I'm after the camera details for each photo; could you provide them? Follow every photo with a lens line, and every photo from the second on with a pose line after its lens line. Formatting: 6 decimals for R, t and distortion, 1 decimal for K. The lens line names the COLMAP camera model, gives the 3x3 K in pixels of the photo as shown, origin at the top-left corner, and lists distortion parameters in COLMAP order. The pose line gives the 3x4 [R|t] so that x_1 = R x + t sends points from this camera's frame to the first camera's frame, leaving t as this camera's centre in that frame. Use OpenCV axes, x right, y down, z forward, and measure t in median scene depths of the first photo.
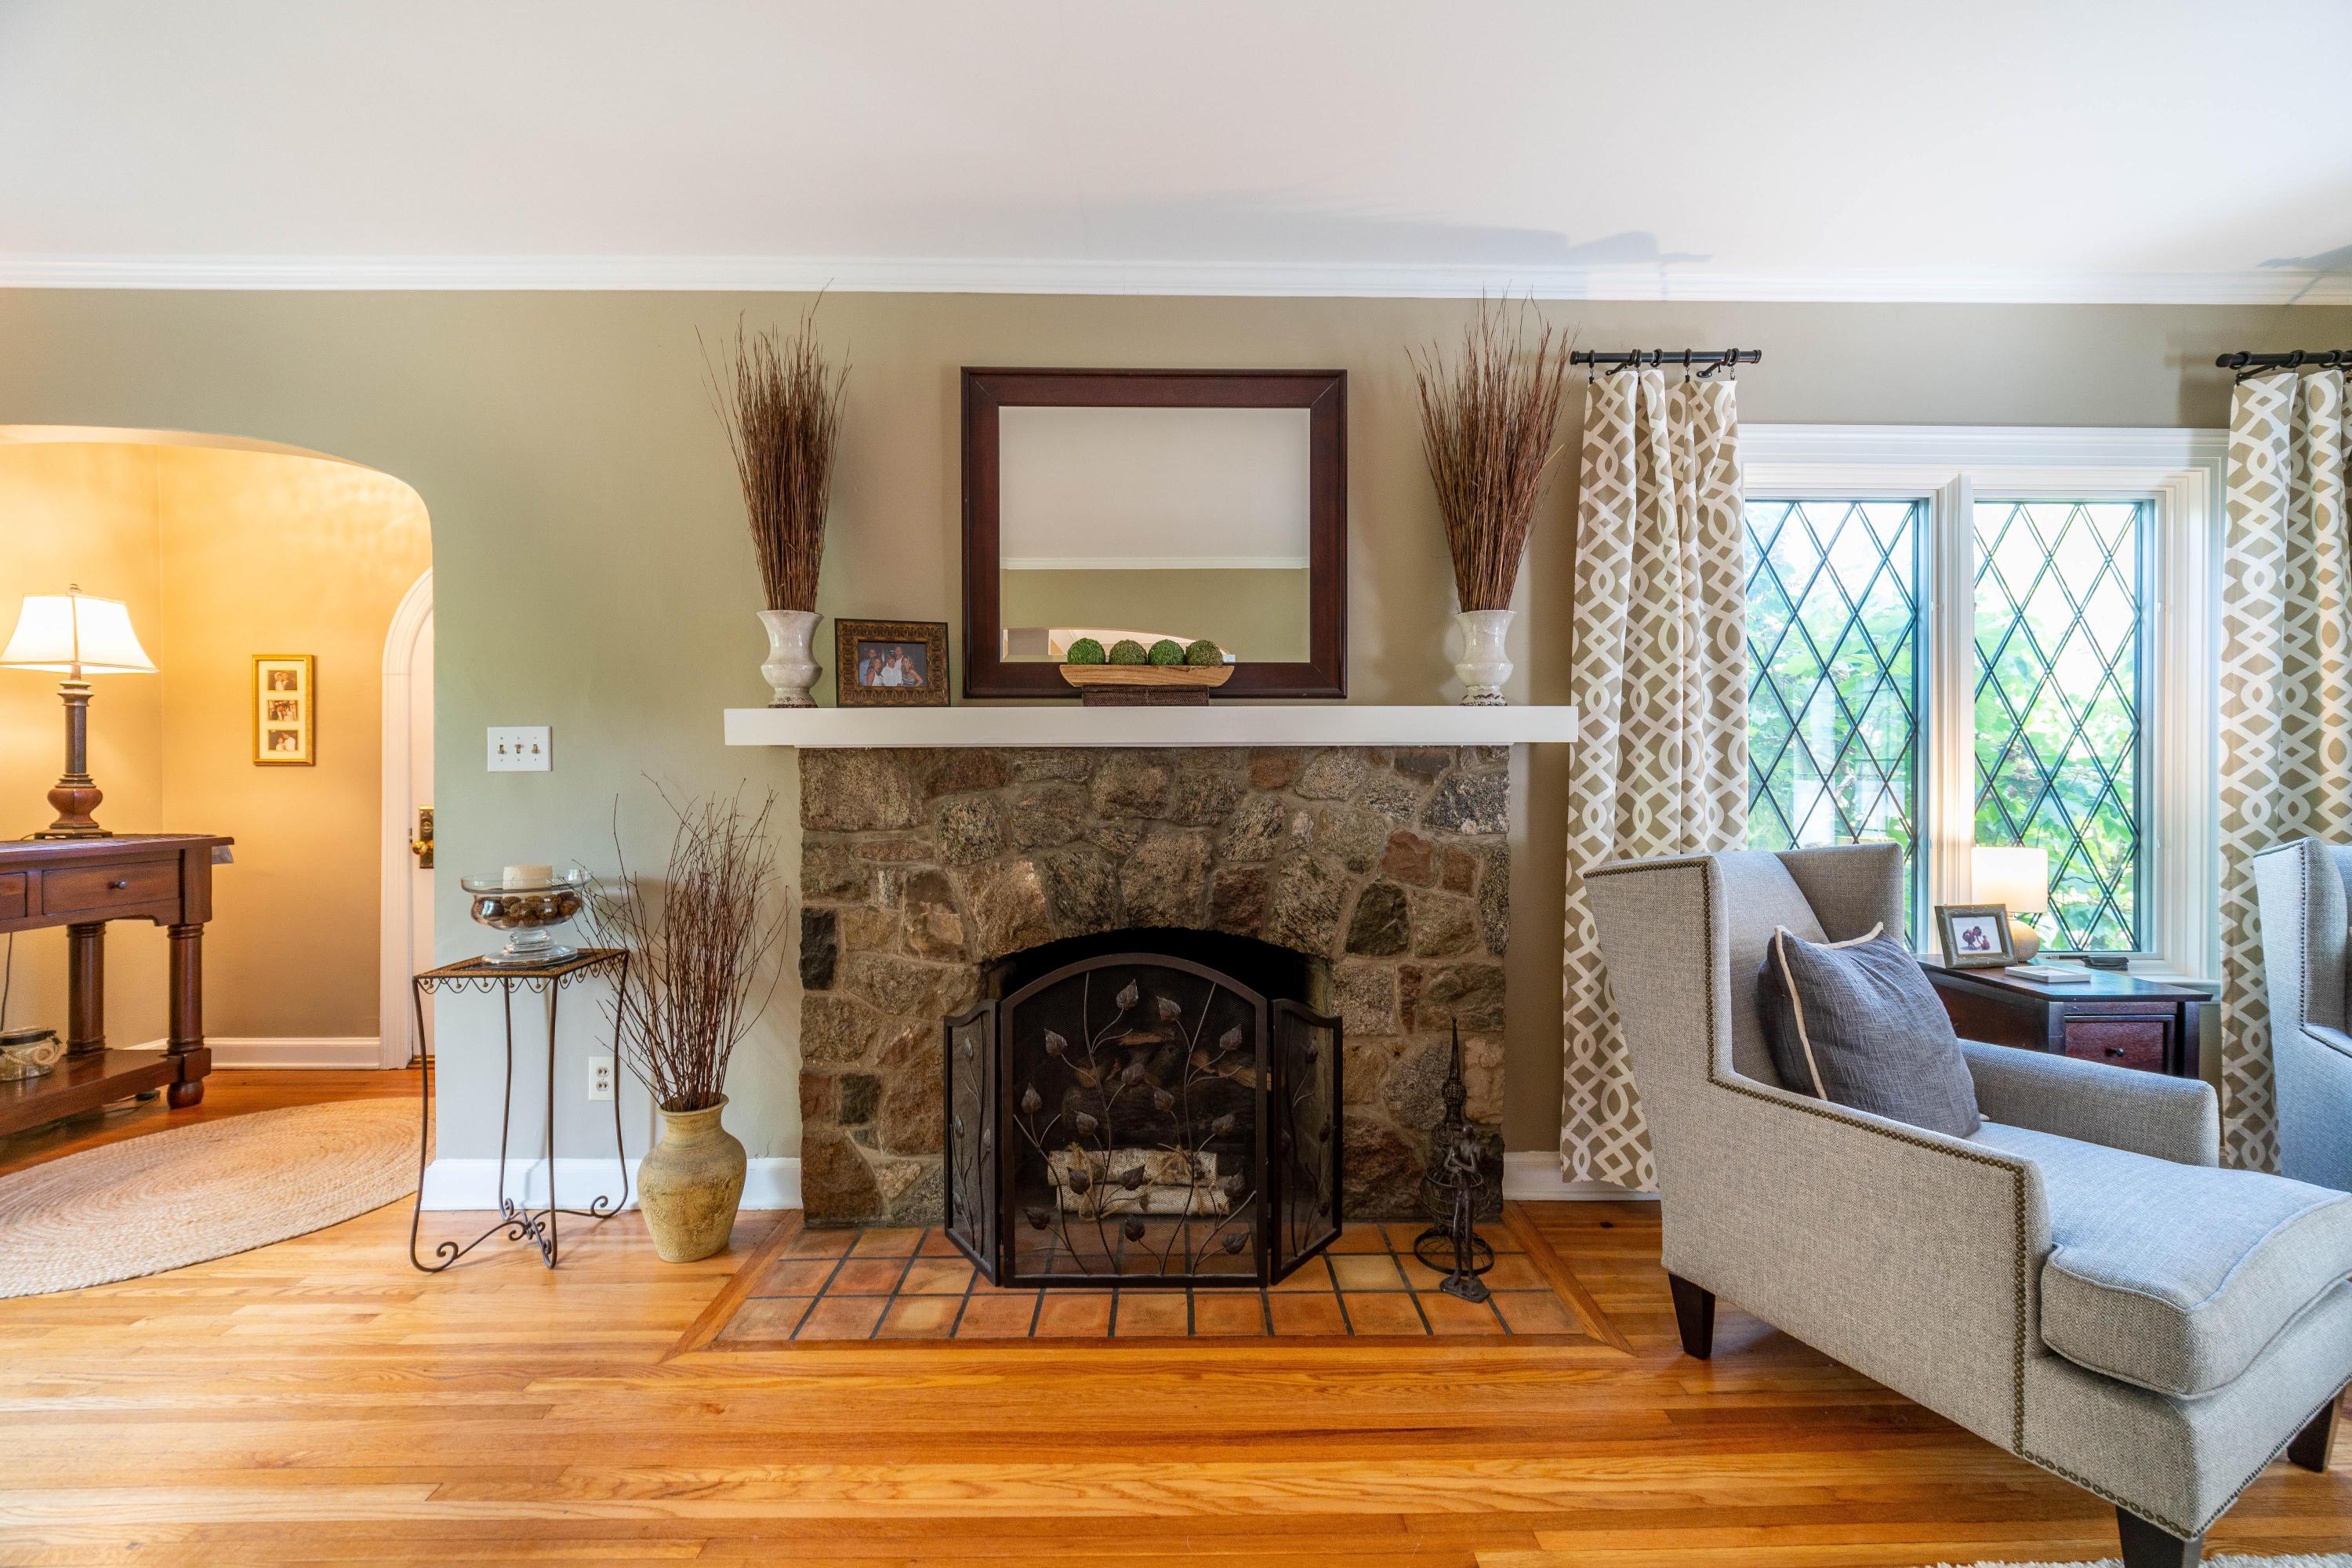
lens RADIAL K [[944.5, 0, 1185.9], [0, 944.5, 778.6], [0, 0, 1]] dist [-0.027702, 0.011875]
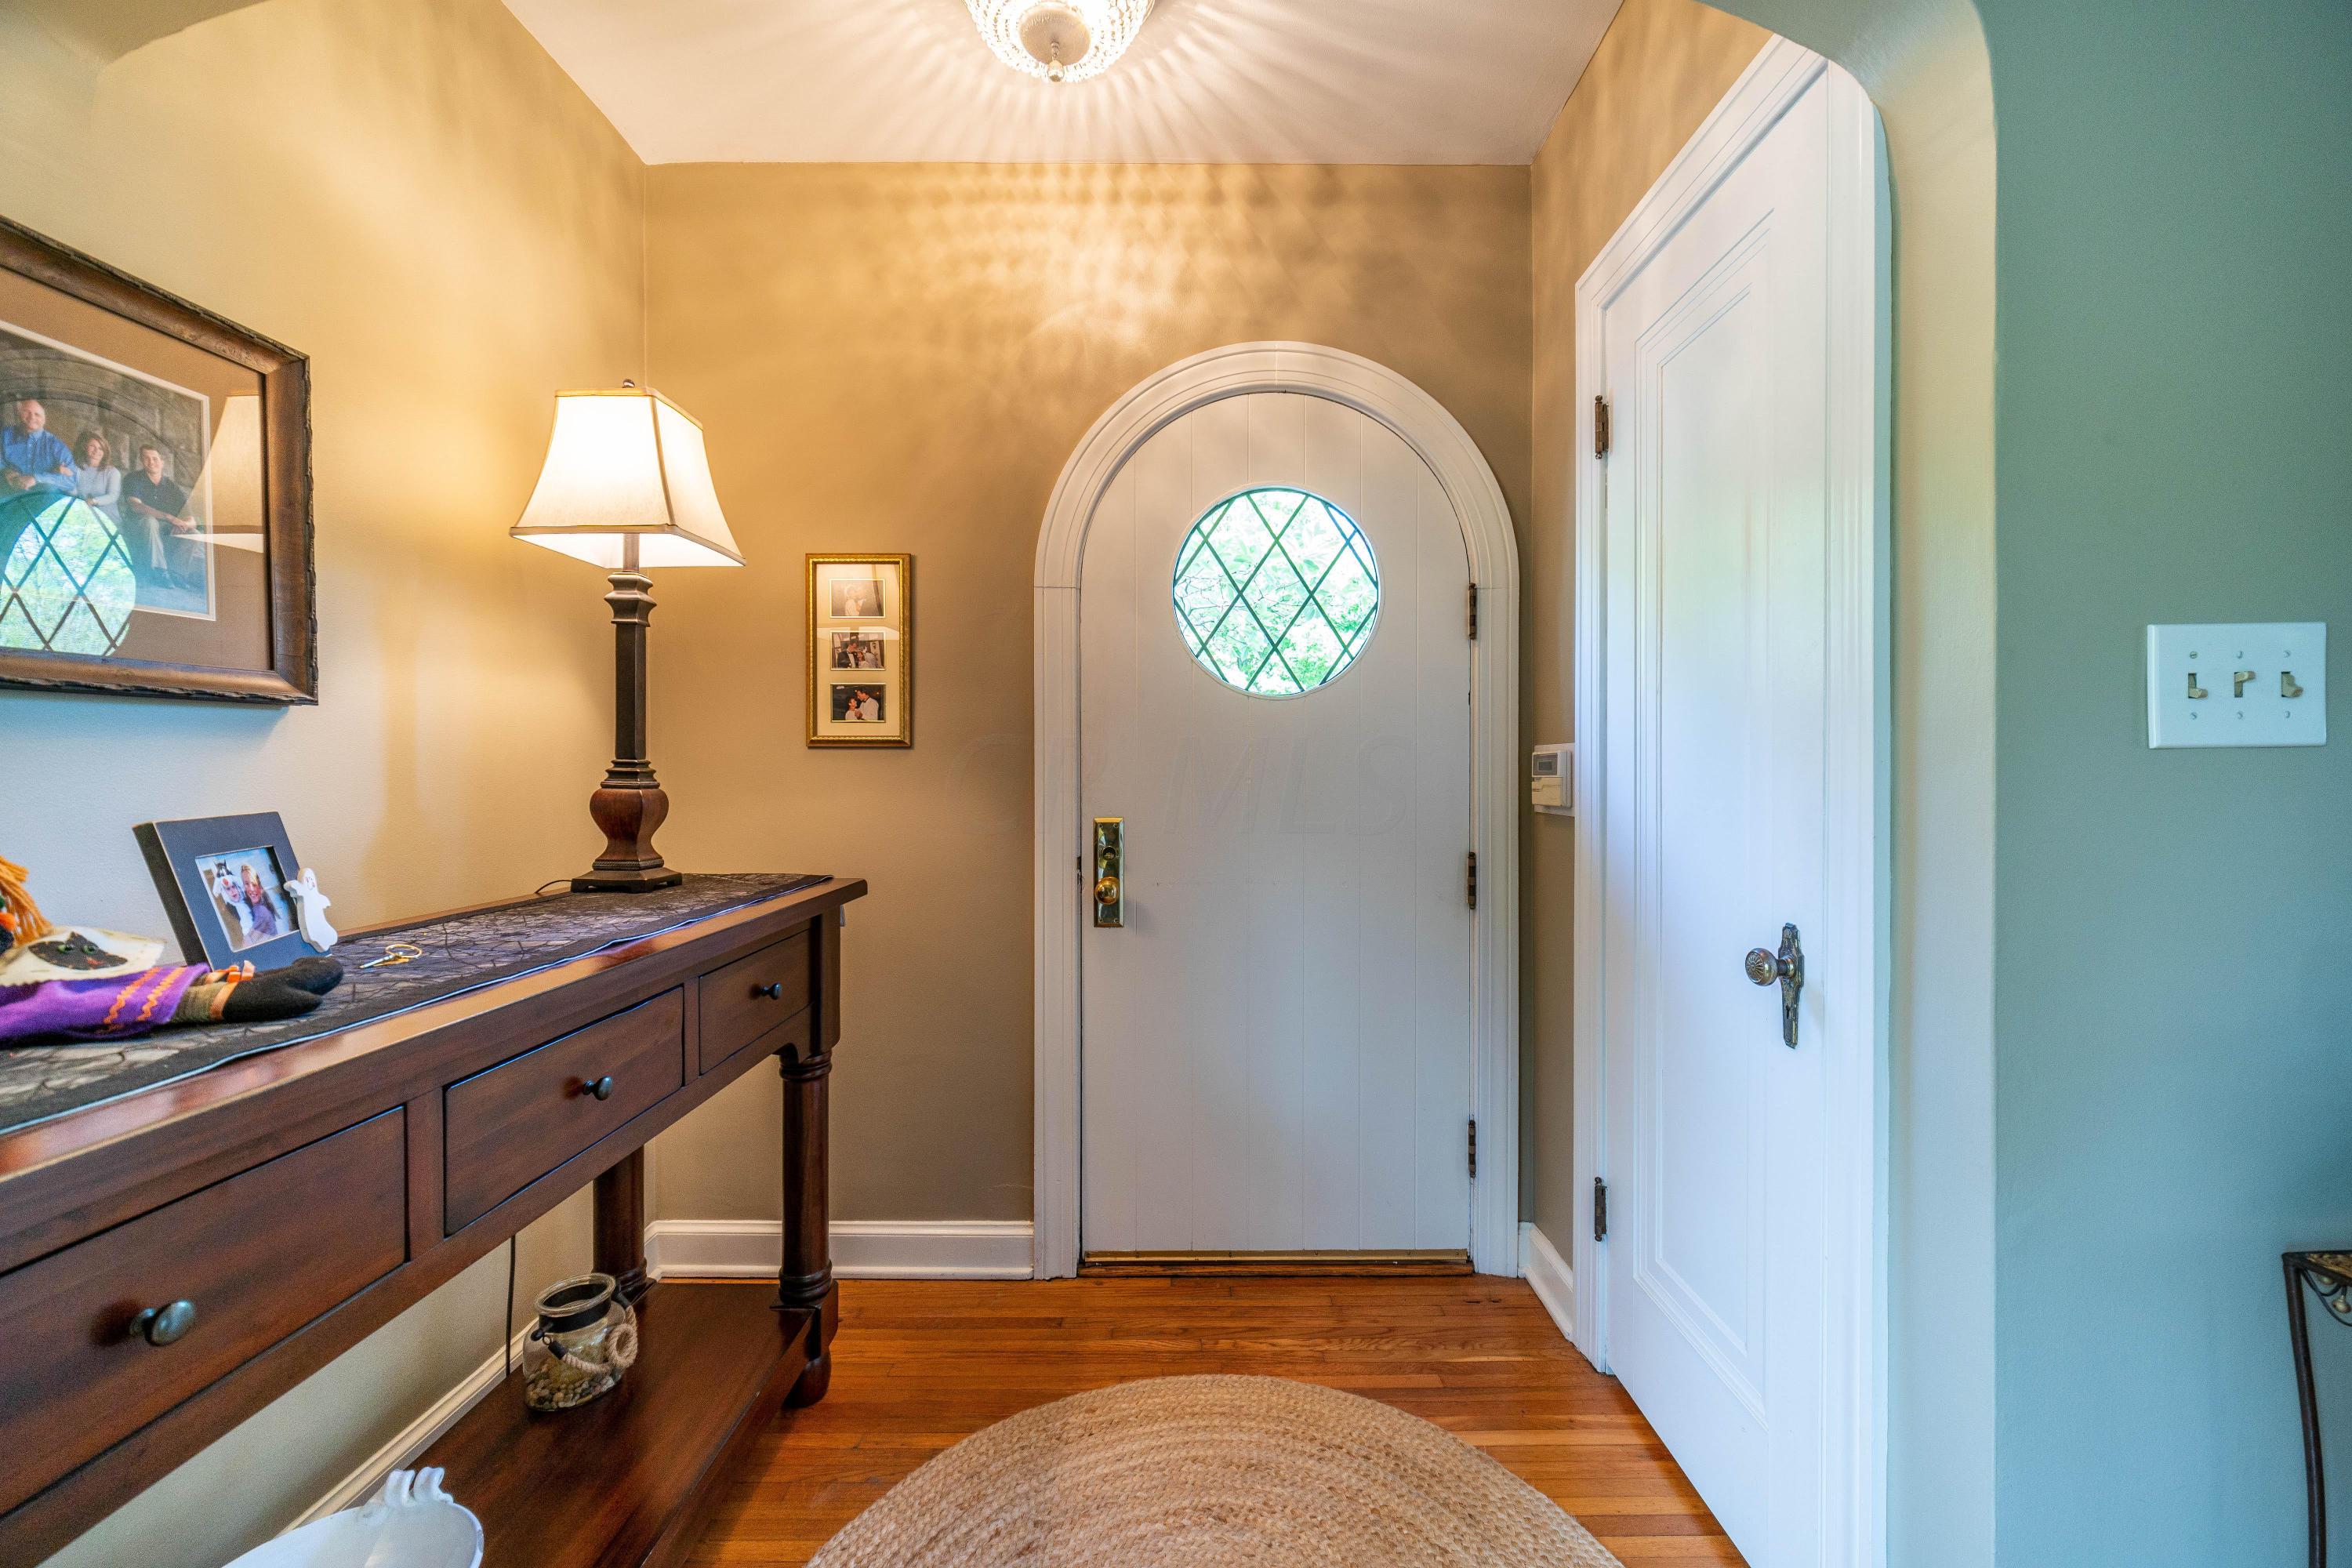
lens RADIAL K [[923.1, 0, 1181.5], [0, 923.1, 782.5], [0, 0, 1]] dist [-0.000899, 0.000500]
pose [[0.999933, 0.000137, -0.011561, -0.854295], [-0.000030, 0.999957, 0.009255, 0.002102], [0.011562, -0.009254, 0.999890, 0.484577]]
